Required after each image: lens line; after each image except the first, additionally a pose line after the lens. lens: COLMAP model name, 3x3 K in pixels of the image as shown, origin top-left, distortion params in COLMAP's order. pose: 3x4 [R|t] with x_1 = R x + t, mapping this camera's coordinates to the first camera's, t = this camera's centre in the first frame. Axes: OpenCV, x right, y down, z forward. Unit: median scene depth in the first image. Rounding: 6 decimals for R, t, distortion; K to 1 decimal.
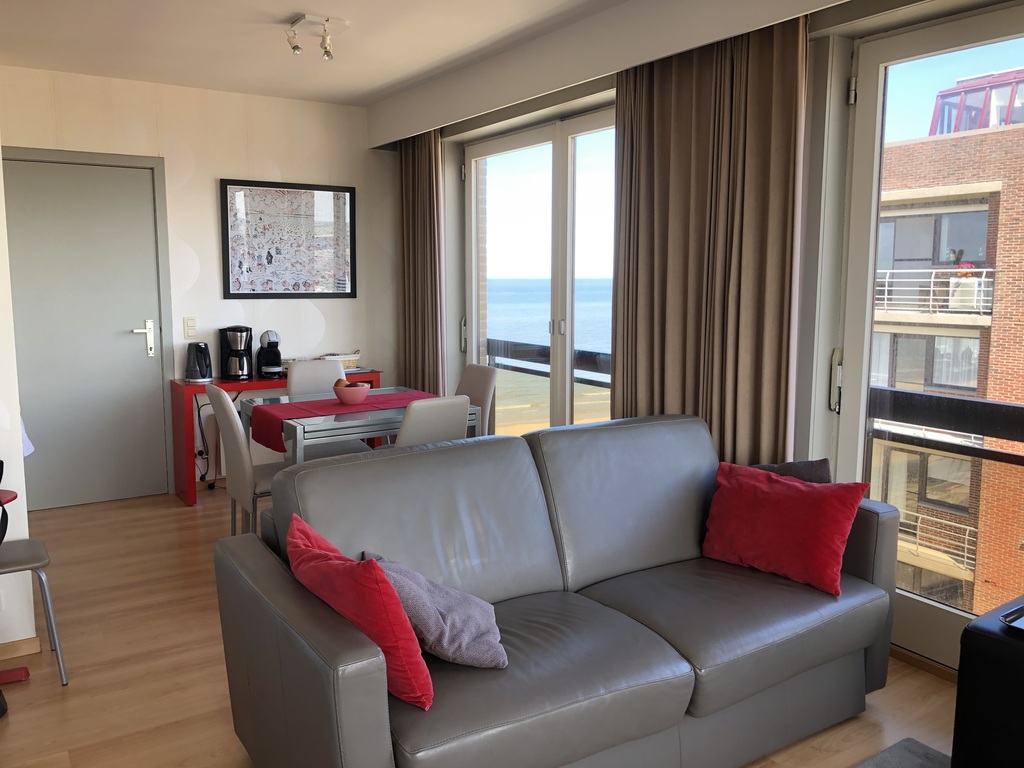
lens RADIAL K [[843.6, 0, 513.2], [0, 843.6, 378.8], [0, 0, 1]] dist [0.011272, 0.011266]
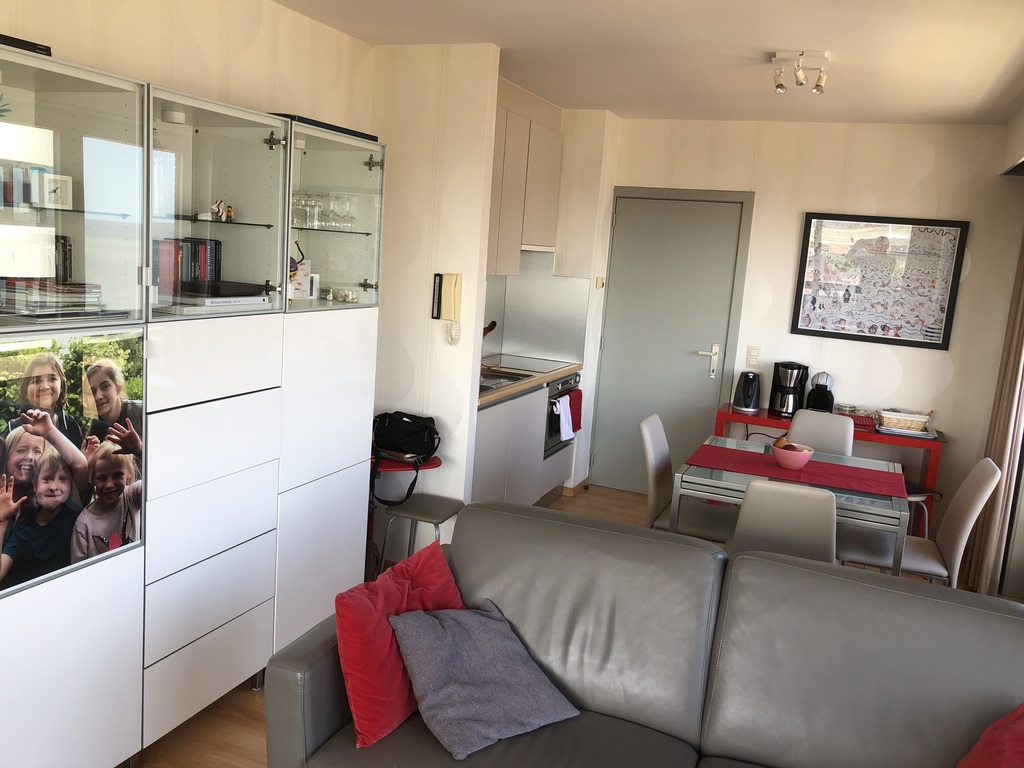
lens RADIAL K [[843.6, 0, 512.9], [0, 843.6, 387.1], [0, 0, 1]] dist [0.011272, 0.011266]
pose [[0.577372, 0.179124, -0.796590, 0.265202], [-0.175954, 0.980011, 0.092837, -0.066633], [0.797297, 0.086562, 0.597348, 0.155299]]
